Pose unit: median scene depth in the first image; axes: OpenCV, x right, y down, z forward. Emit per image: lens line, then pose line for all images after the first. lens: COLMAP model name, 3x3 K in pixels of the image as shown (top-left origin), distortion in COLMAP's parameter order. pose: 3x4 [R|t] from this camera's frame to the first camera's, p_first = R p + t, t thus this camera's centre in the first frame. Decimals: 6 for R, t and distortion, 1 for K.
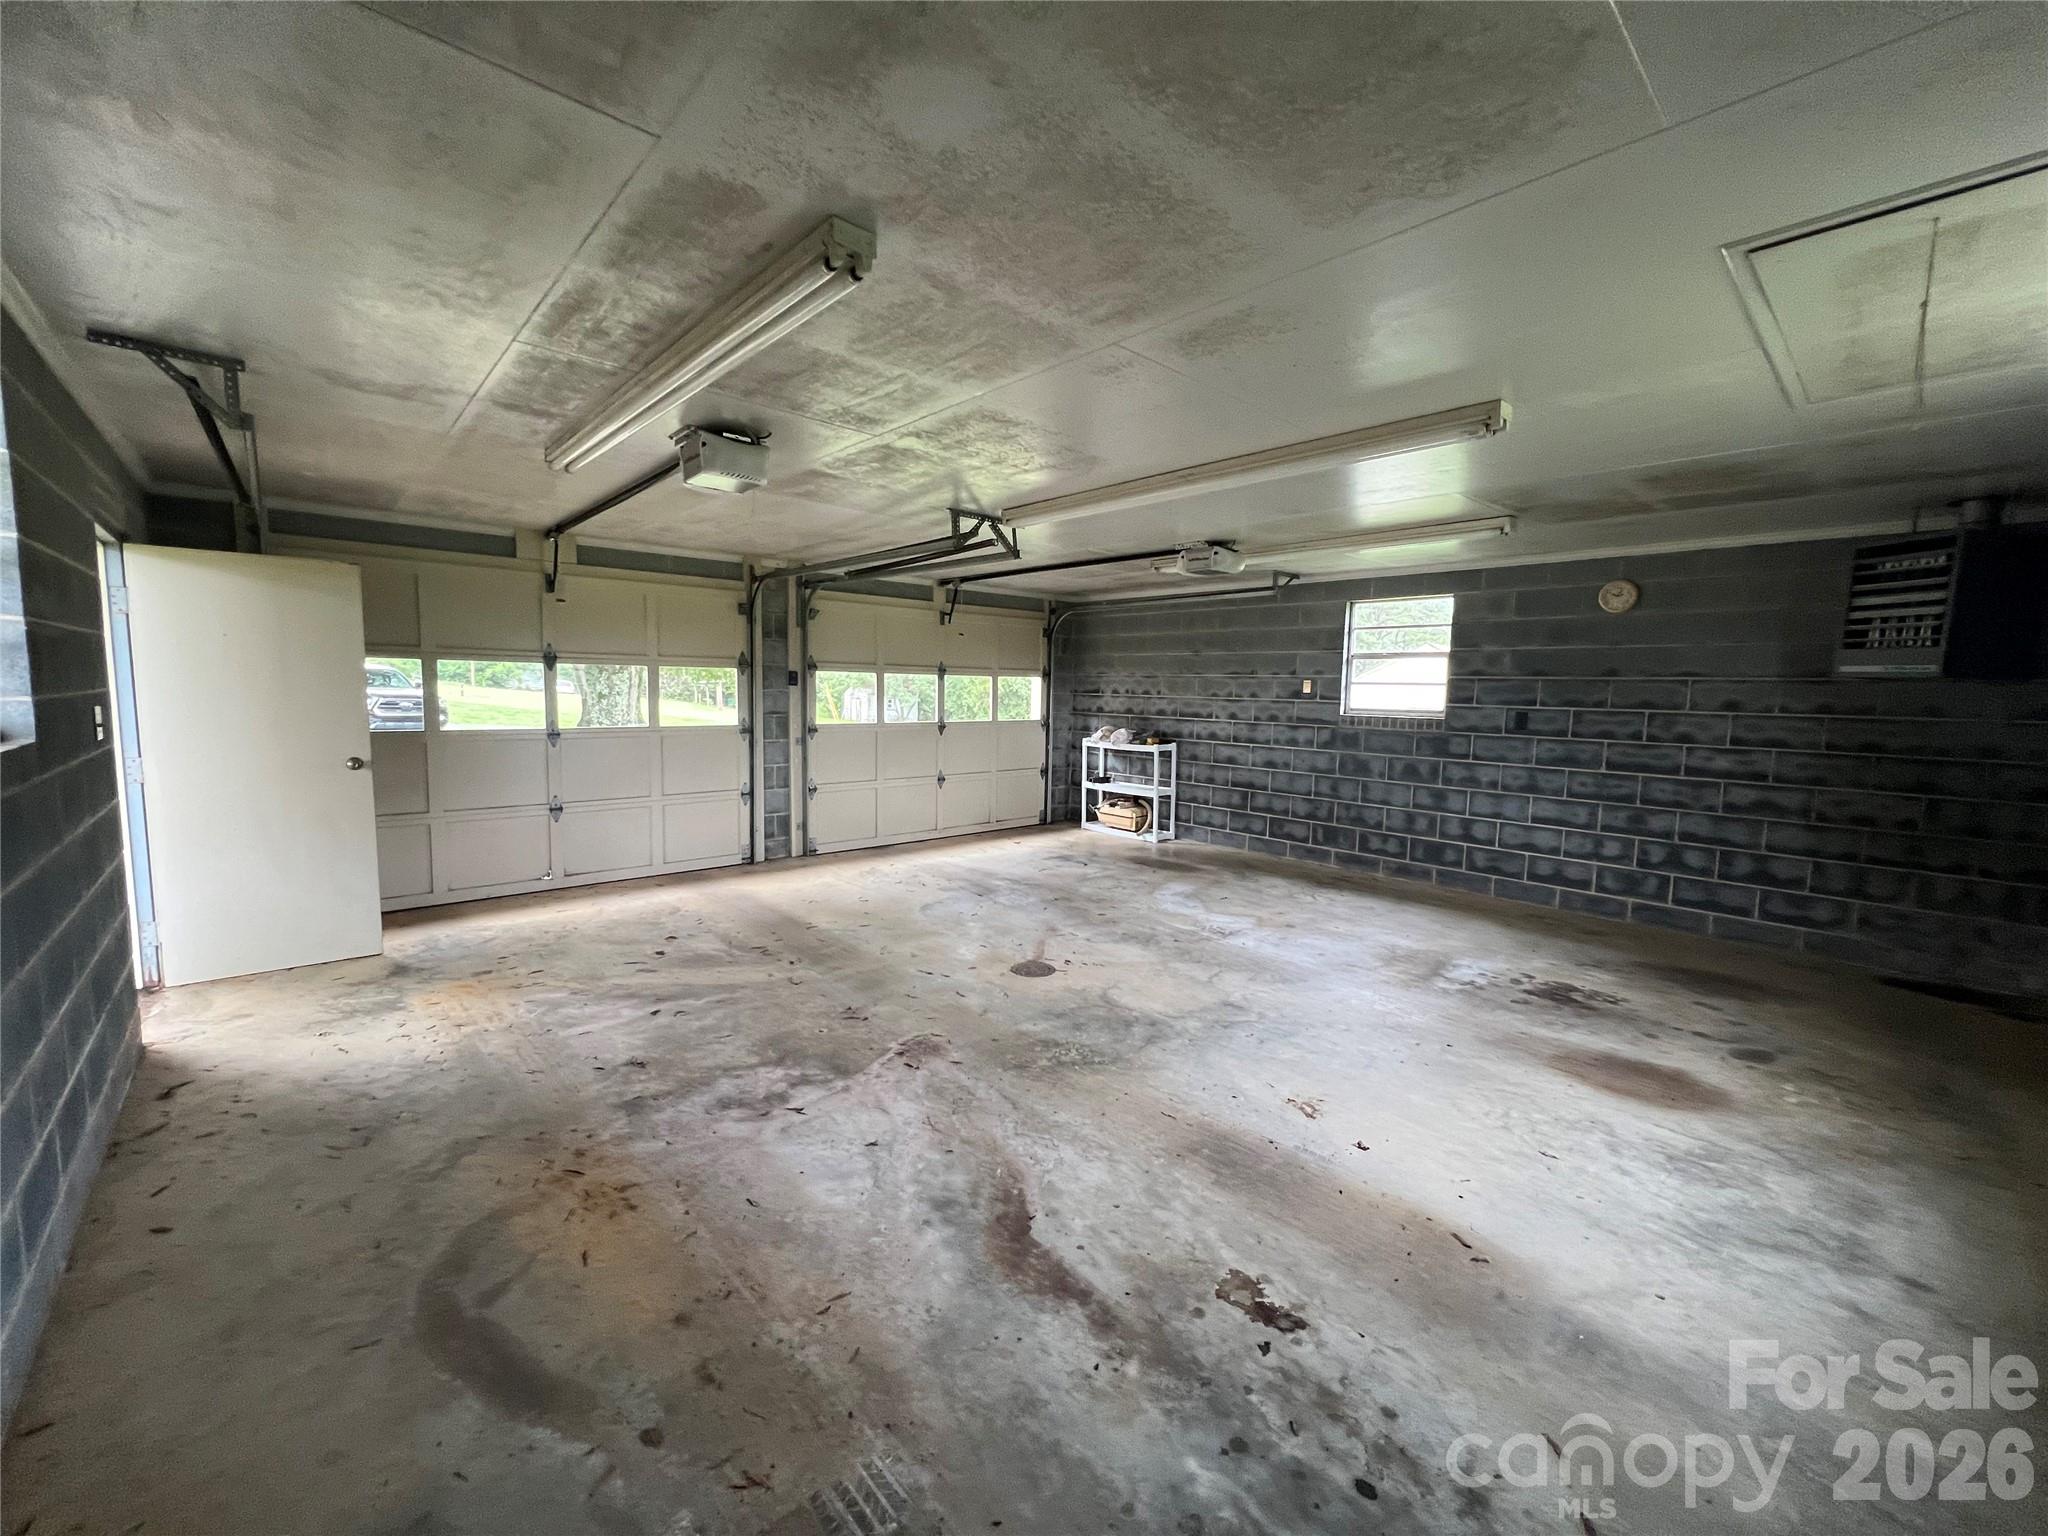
lens RADIAL K [[816.5, 0, 1007.4], [0, 816.5, 758.6], [0, 0, 1]] dist [-0.004504, 0.000192]
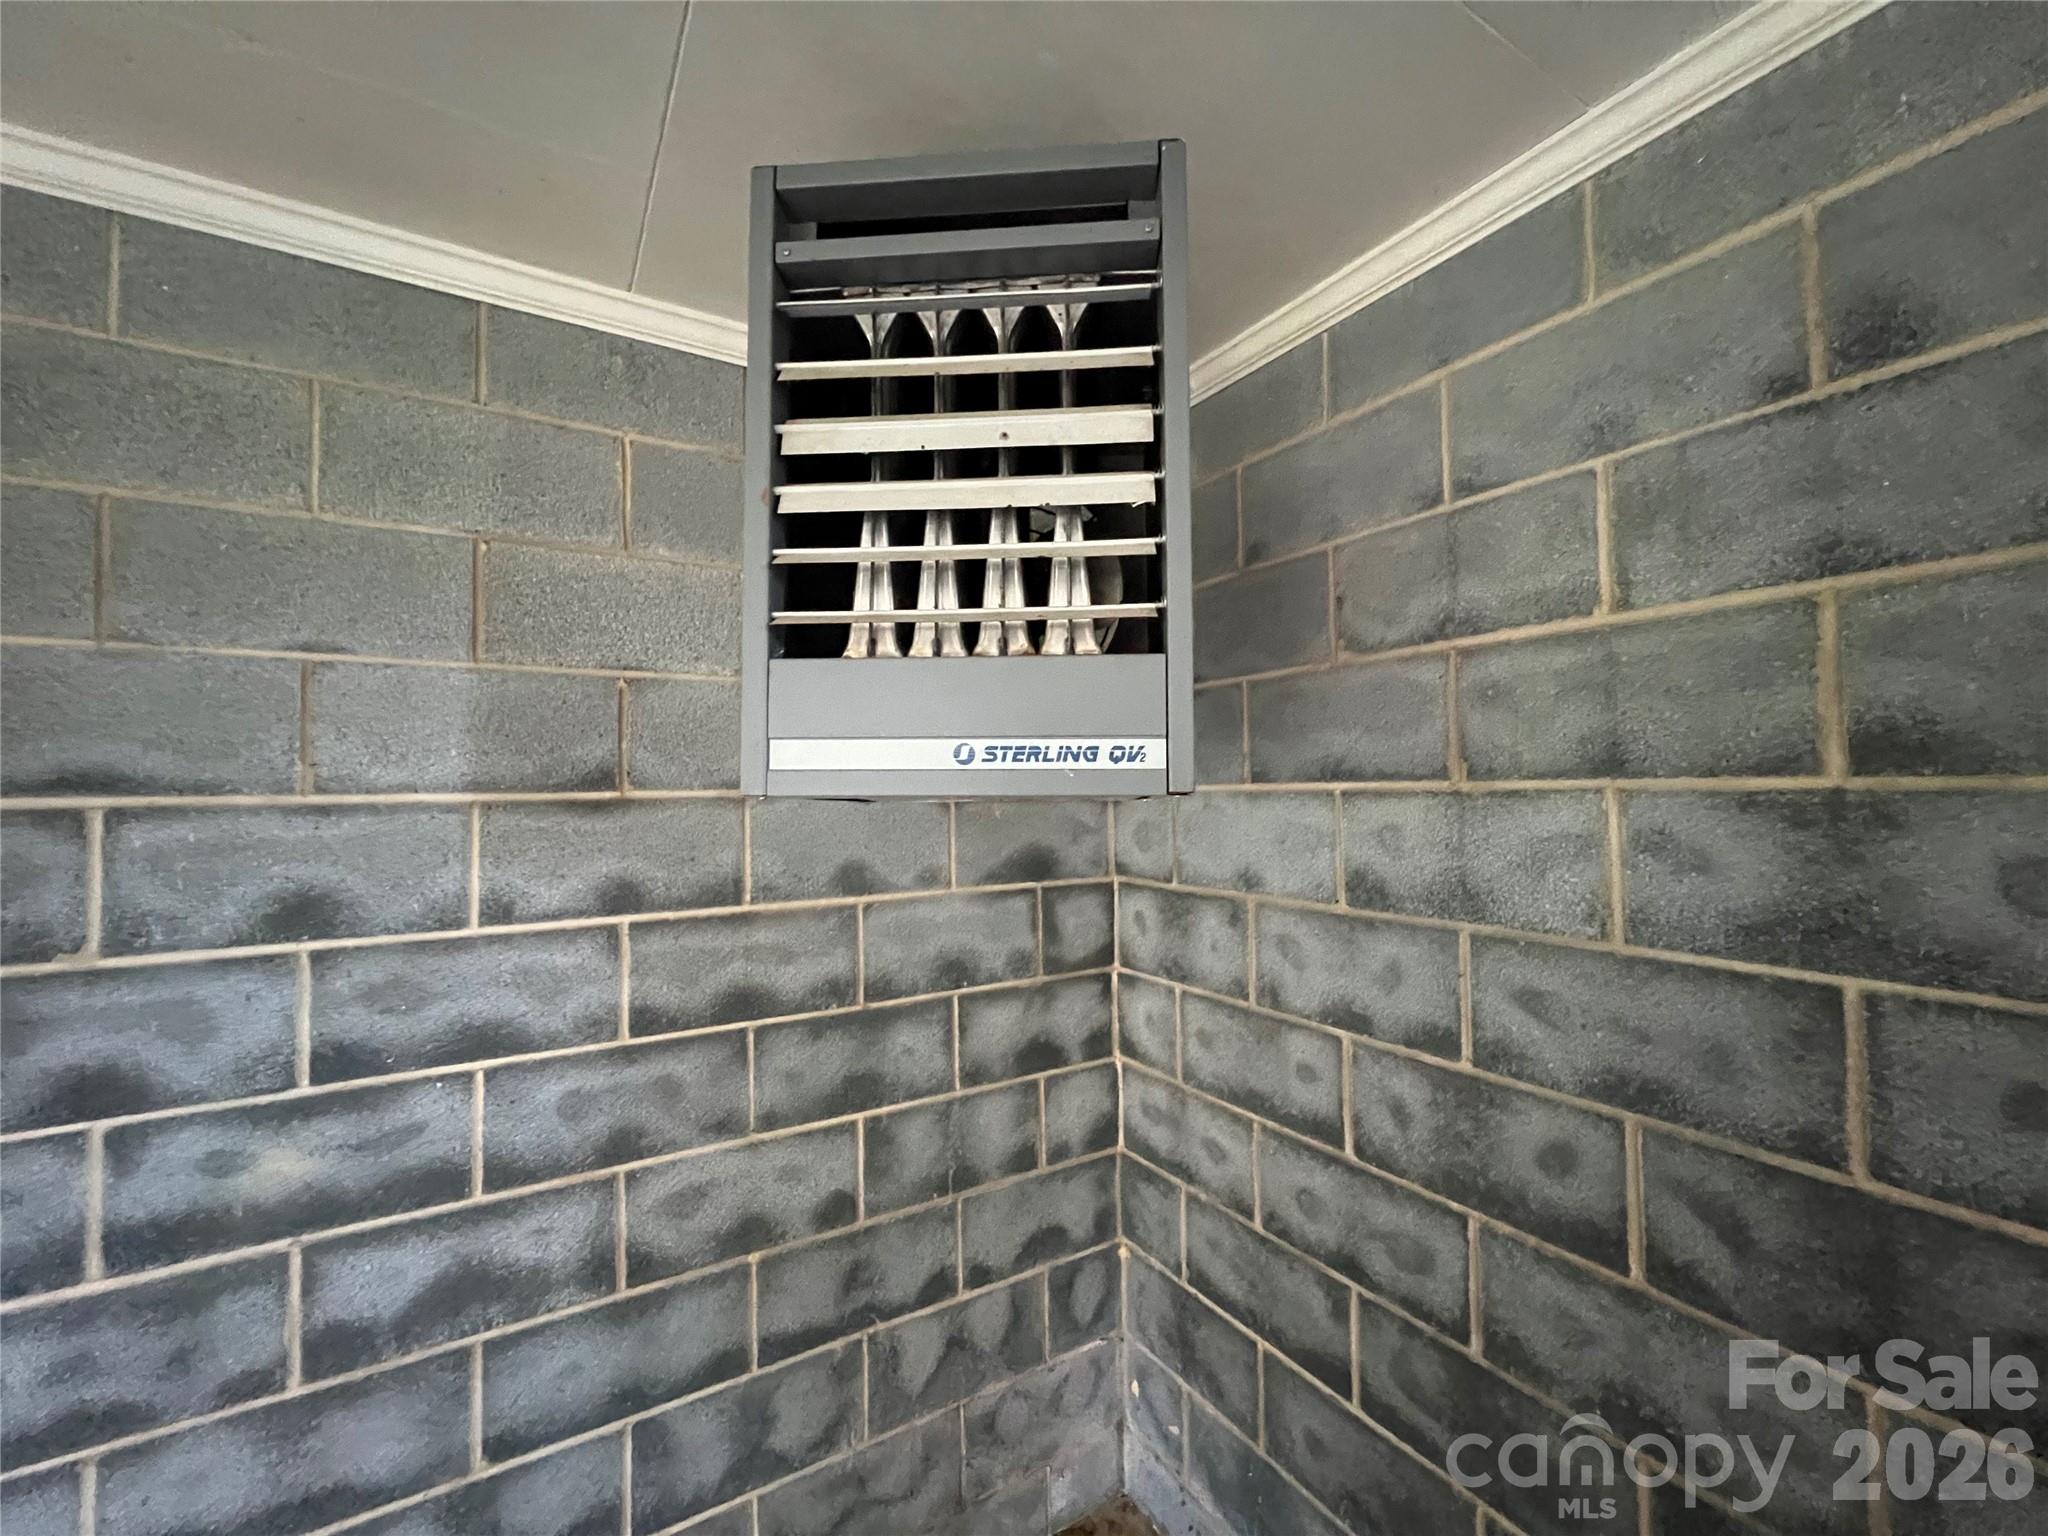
lens RADIAL K [[821.6, 0, 1014.7], [0, 821.6, 768.5], [0, 0, 1]] dist [-0.000607, 0.000440]
pose [[0.189340, 0.000675, 0.981911, 0.796788], [0.105107, 0.994240, -0.020951, -0.091335], [-0.976270, 0.107172, 0.188179, 0.858980]]
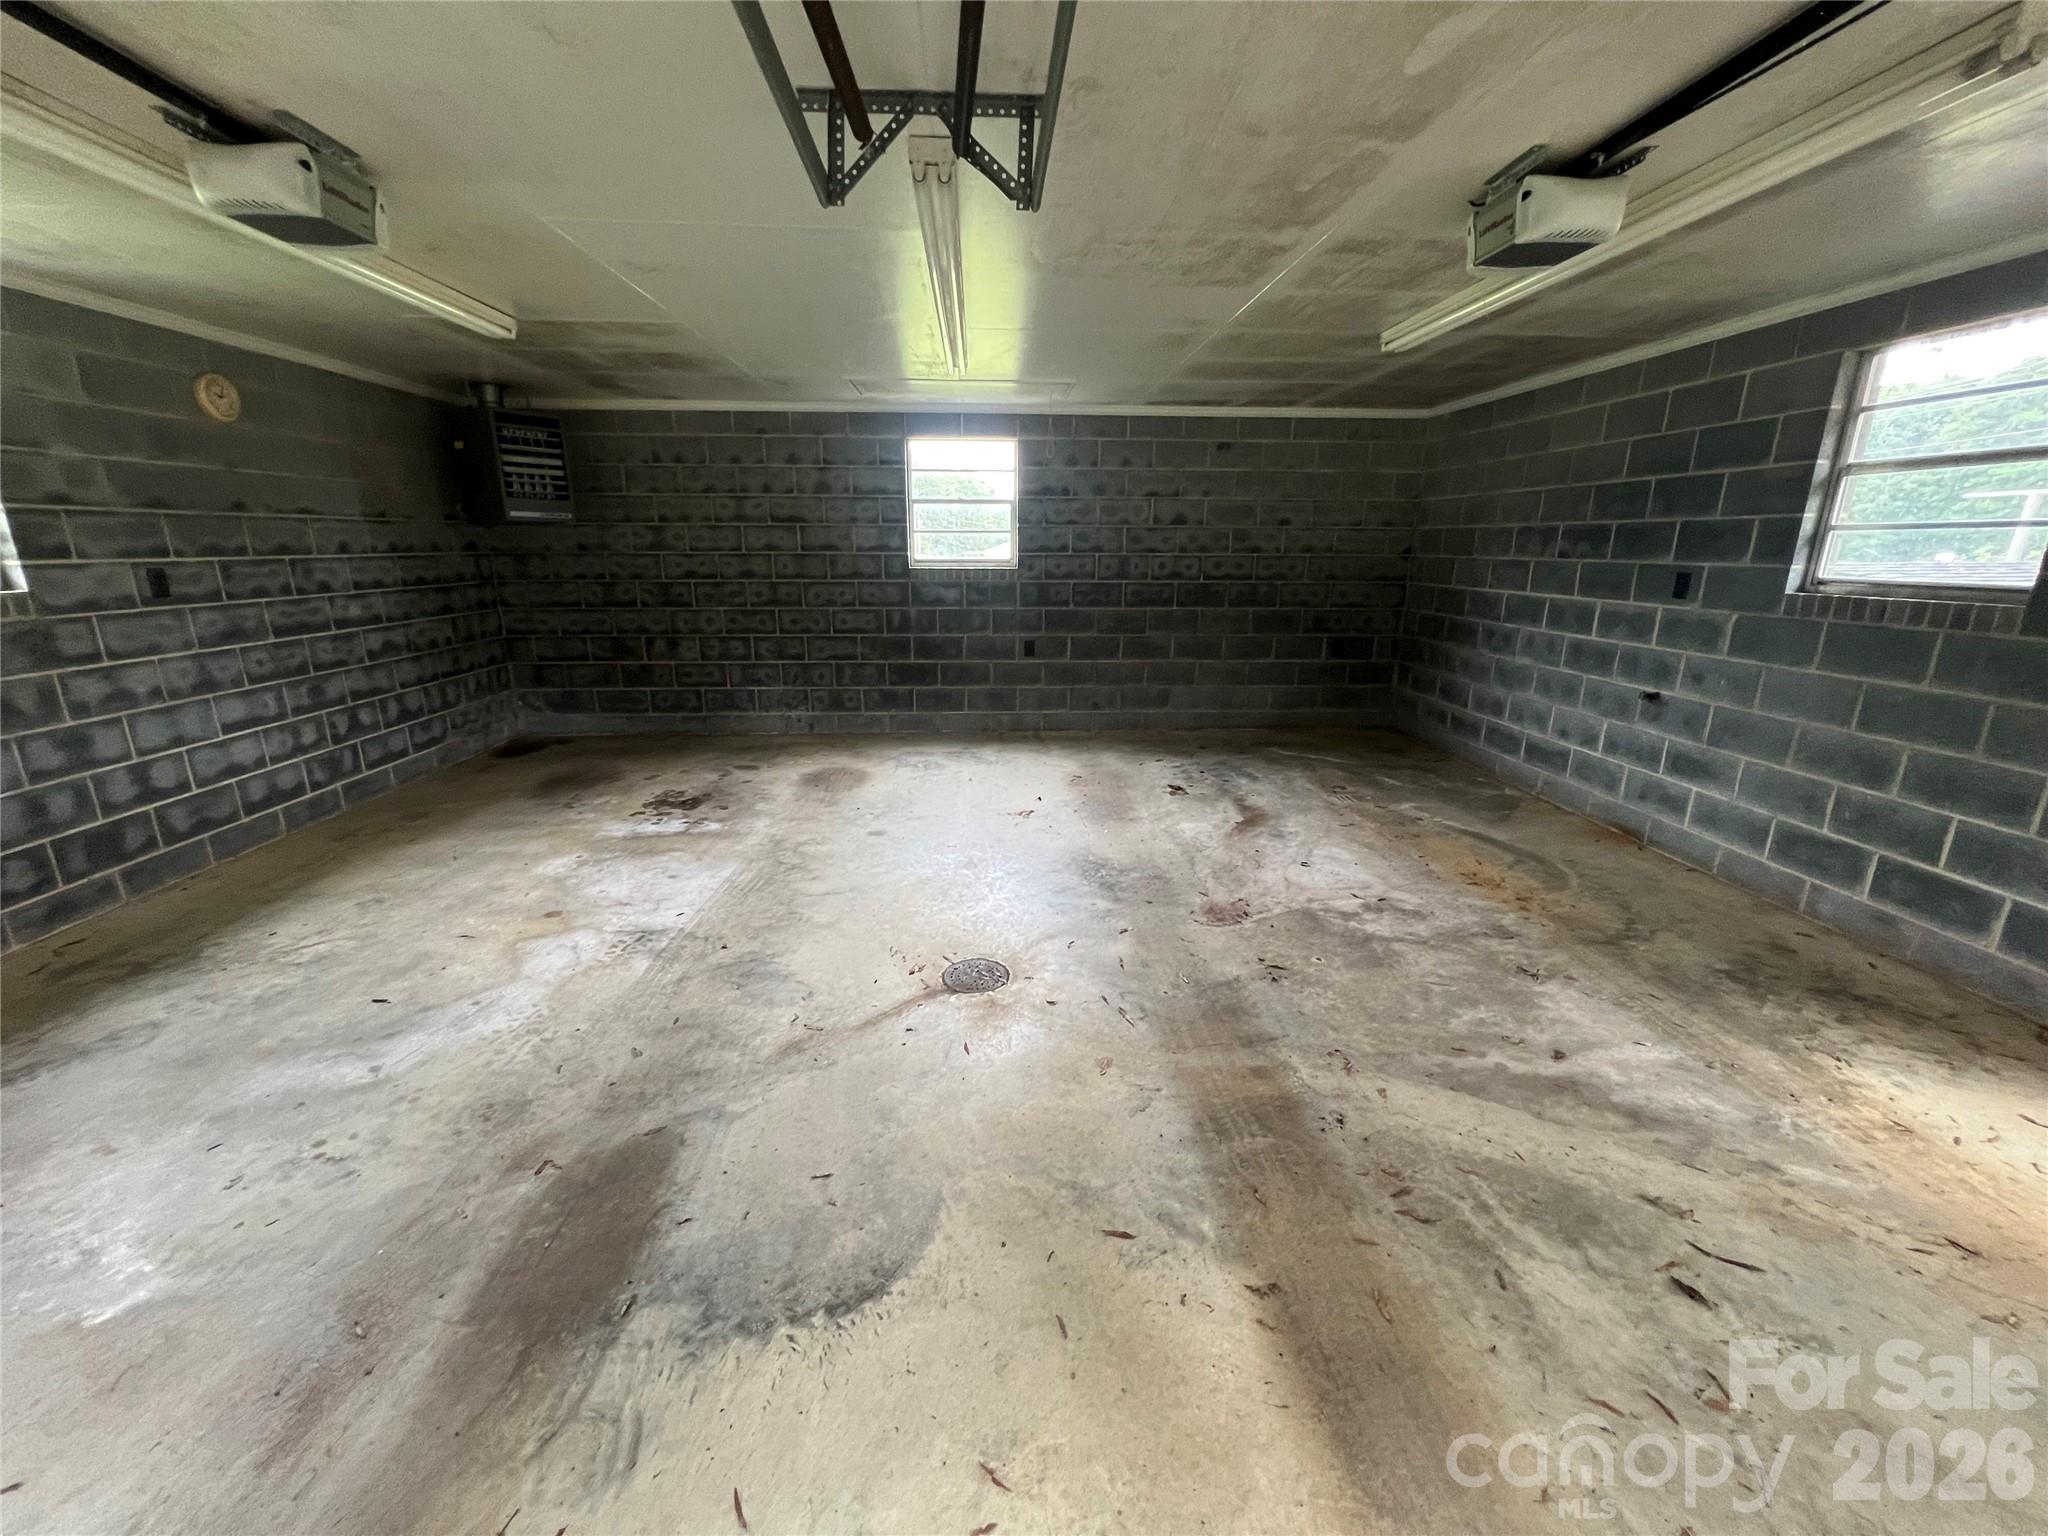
lens RADIAL K [[816.5, 0, 1029.2], [0, 816.5, 763.0], [0, 0, 1]] dist [-0.004504, 0.000192]
pose [[-0.788870, -0.180660, 0.587406, -0.378069], [0.037551, 0.939860, 0.339489, -0.137579], [-0.613412, 0.289871, -0.734643, 1.459461]]
